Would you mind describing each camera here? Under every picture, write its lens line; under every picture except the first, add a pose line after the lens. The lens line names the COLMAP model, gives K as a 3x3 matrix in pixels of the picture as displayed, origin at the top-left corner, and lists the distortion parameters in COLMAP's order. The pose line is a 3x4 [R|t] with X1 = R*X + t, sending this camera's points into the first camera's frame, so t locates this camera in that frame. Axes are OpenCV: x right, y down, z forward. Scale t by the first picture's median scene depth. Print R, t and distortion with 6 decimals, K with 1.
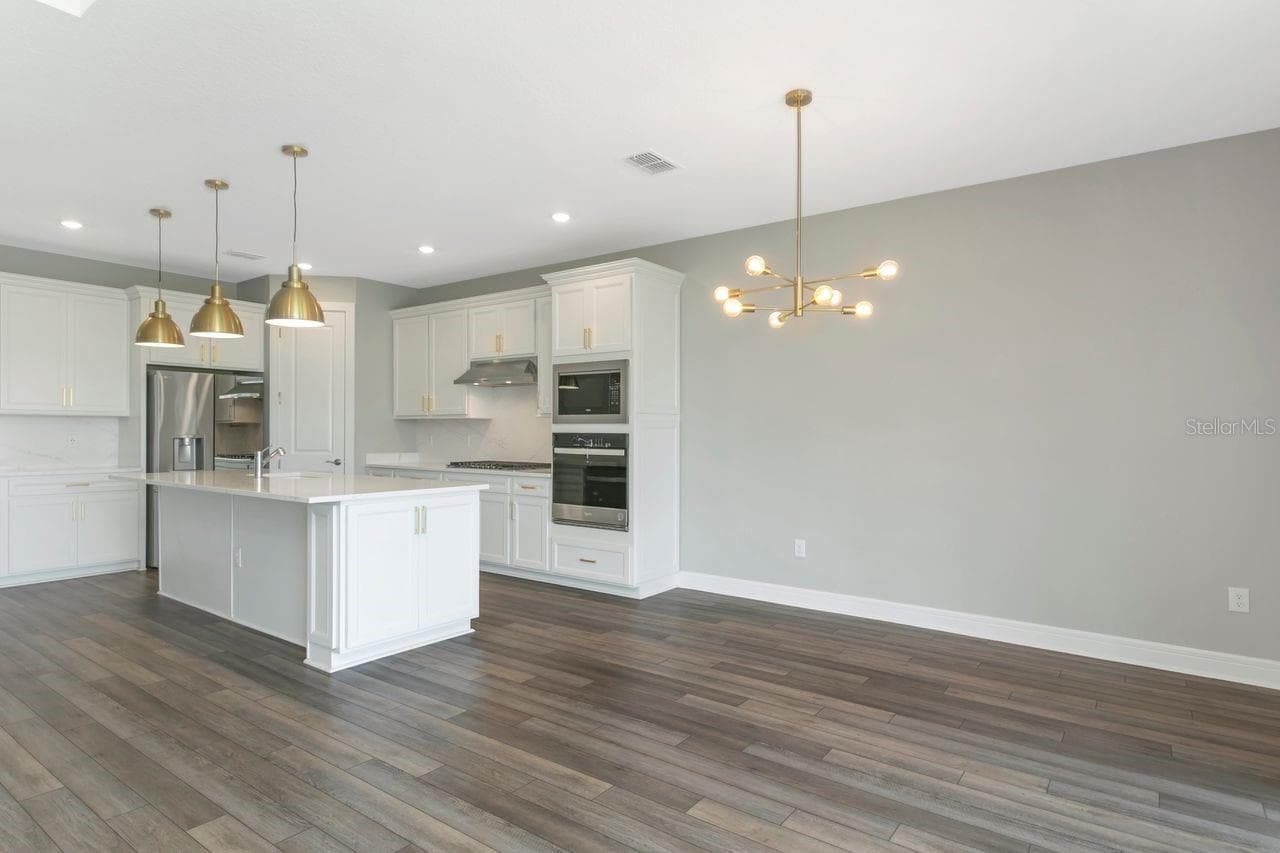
lens RADIAL K [[698.7, 0, 635.2], [0, 698.7, 436.1], [0, 0, 1]] dist [0.015840, -0.003109]
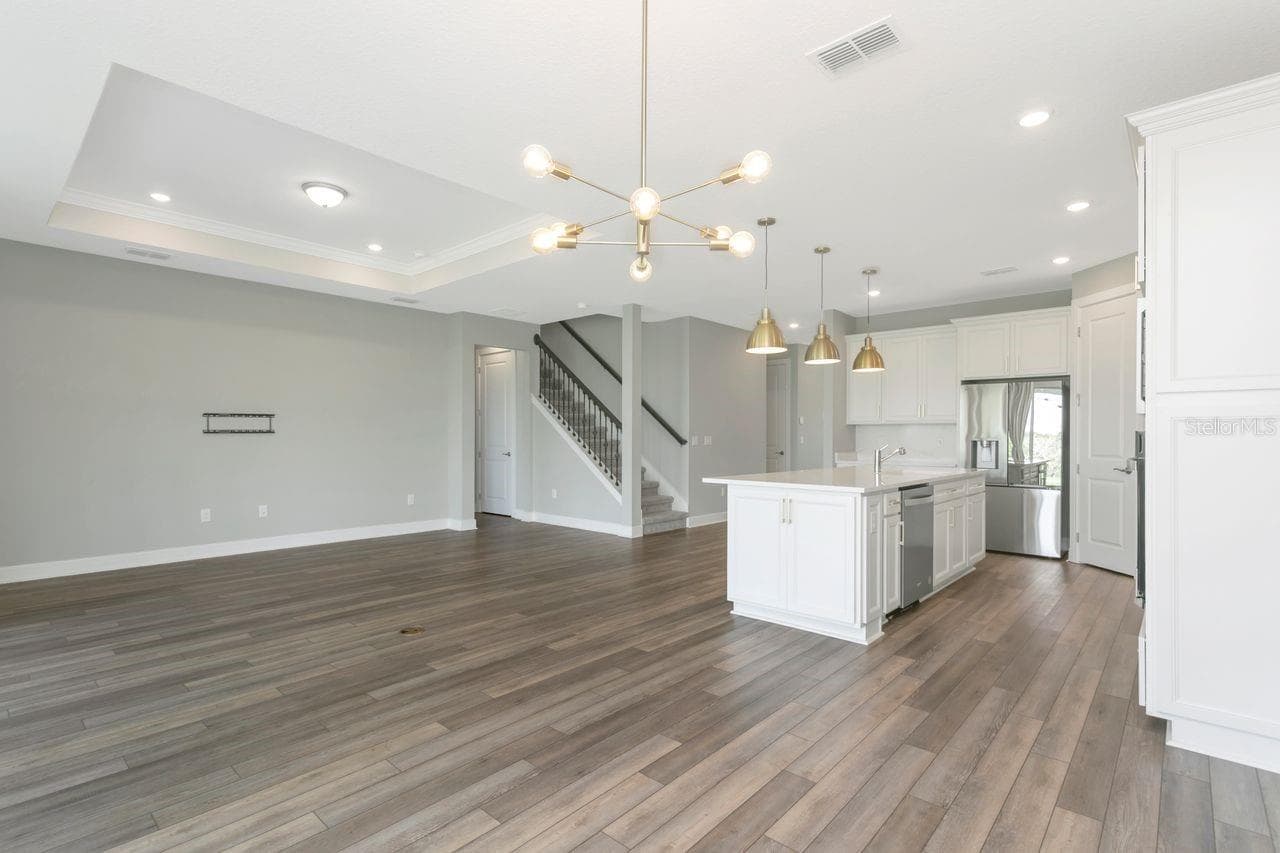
lens RADIAL K [[608.4, 0, 643.1], [0, 608.4, 440.1], [0, 0, 1]] dist [0.004995, 0.002281]
pose [[-0.089267, 0.000422, -0.996008, 0.670436], [-0.009682, 0.999952, 0.001291, 0.009226], [0.995961, 0.009759, -0.089258, 0.859013]]
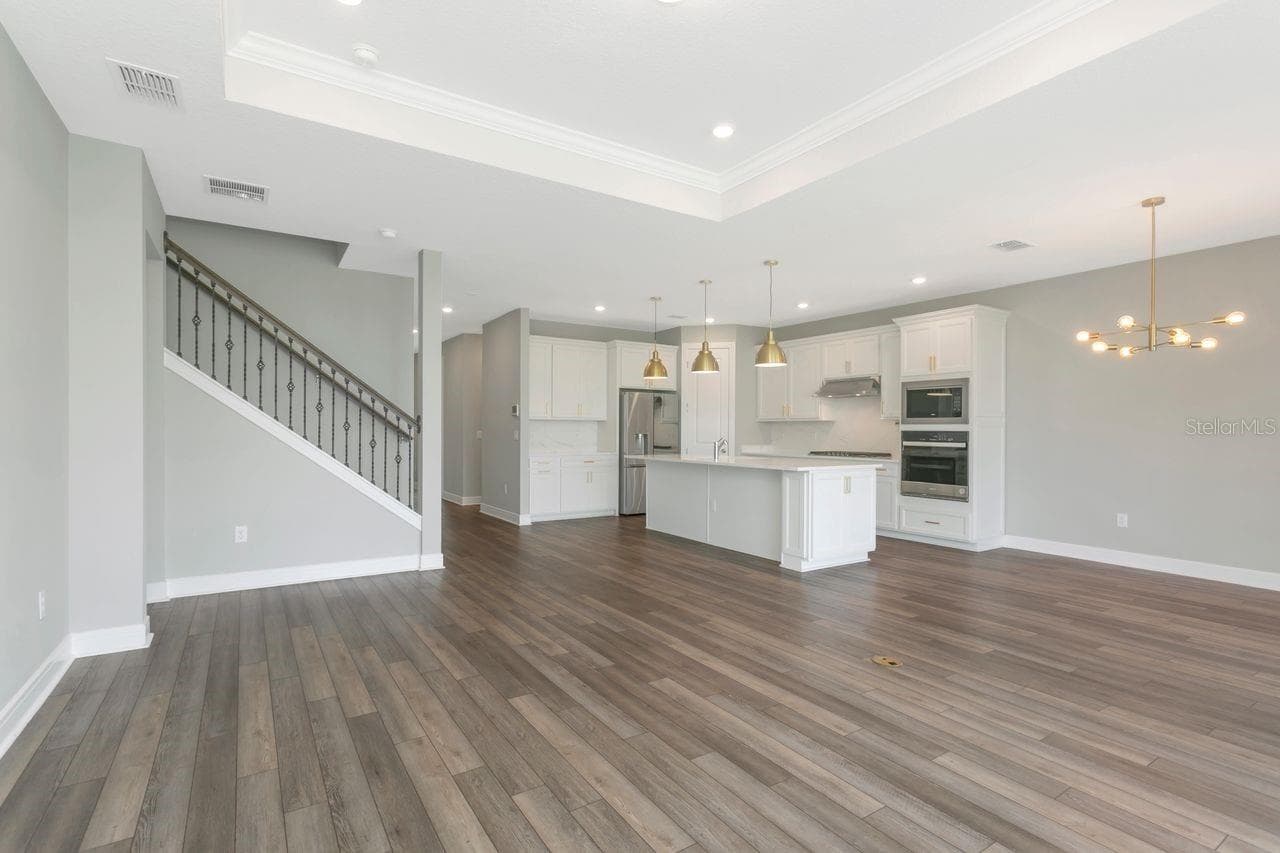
lens RADIAL K [[608.4, 0, 637.5], [0, 608.4, 434.0], [0, 0, 1]] dist [0.004995, 0.002281]
pose [[0.938719, 0.002504, -0.344674, -0.276266], [-0.003126, 0.999994, -0.001250, 0.007034], [0.344669, 0.002251, 0.938722, -0.470298]]
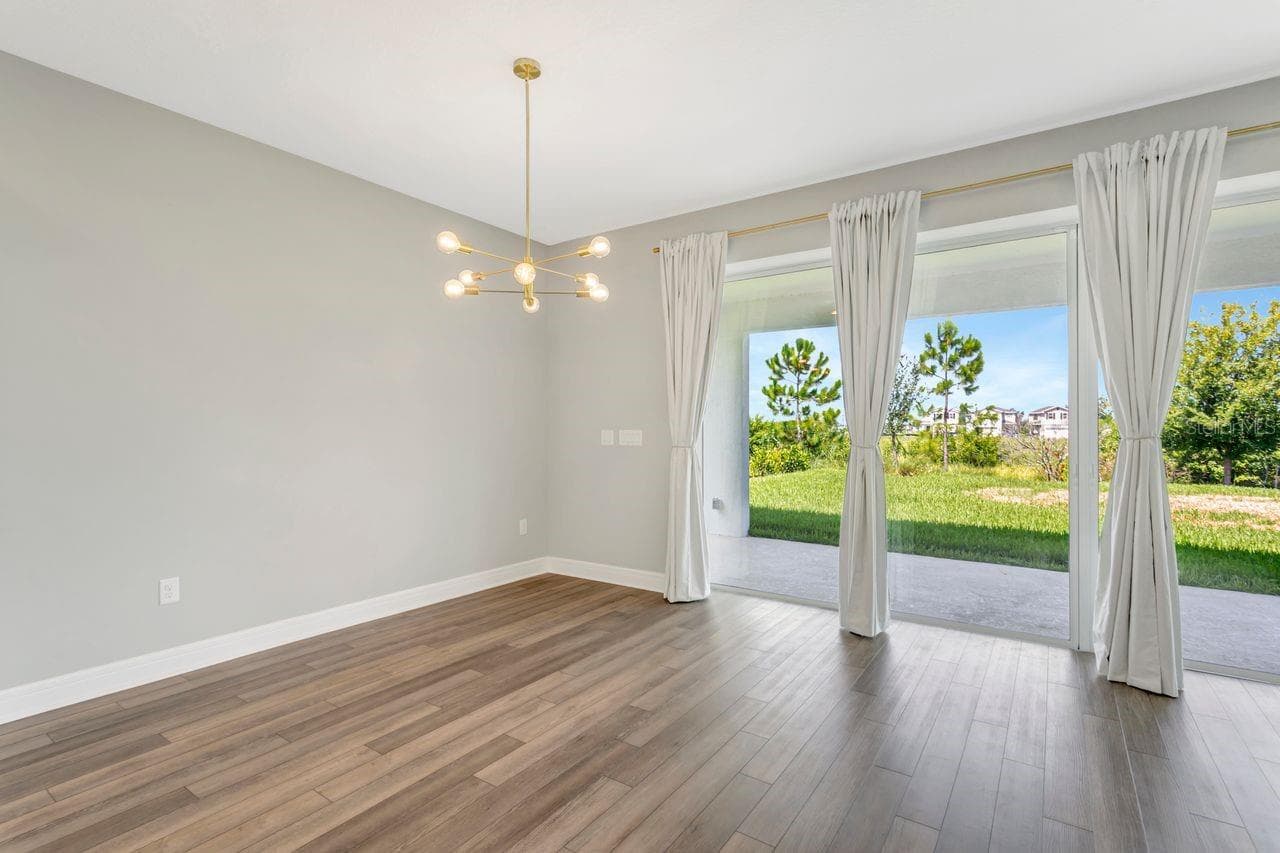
lens RADIAL K [[608.4, 0, 645.7], [0, 608.4, 423.9], [0, 0, 1]] dist [0.004995, 0.002281]
pose [[-0.035693, -0.002969, 0.999358, -0.485888], [0.004944, 0.999983, 0.003148, -0.003226], [-0.999351, 0.005053, -0.035678, 0.710484]]
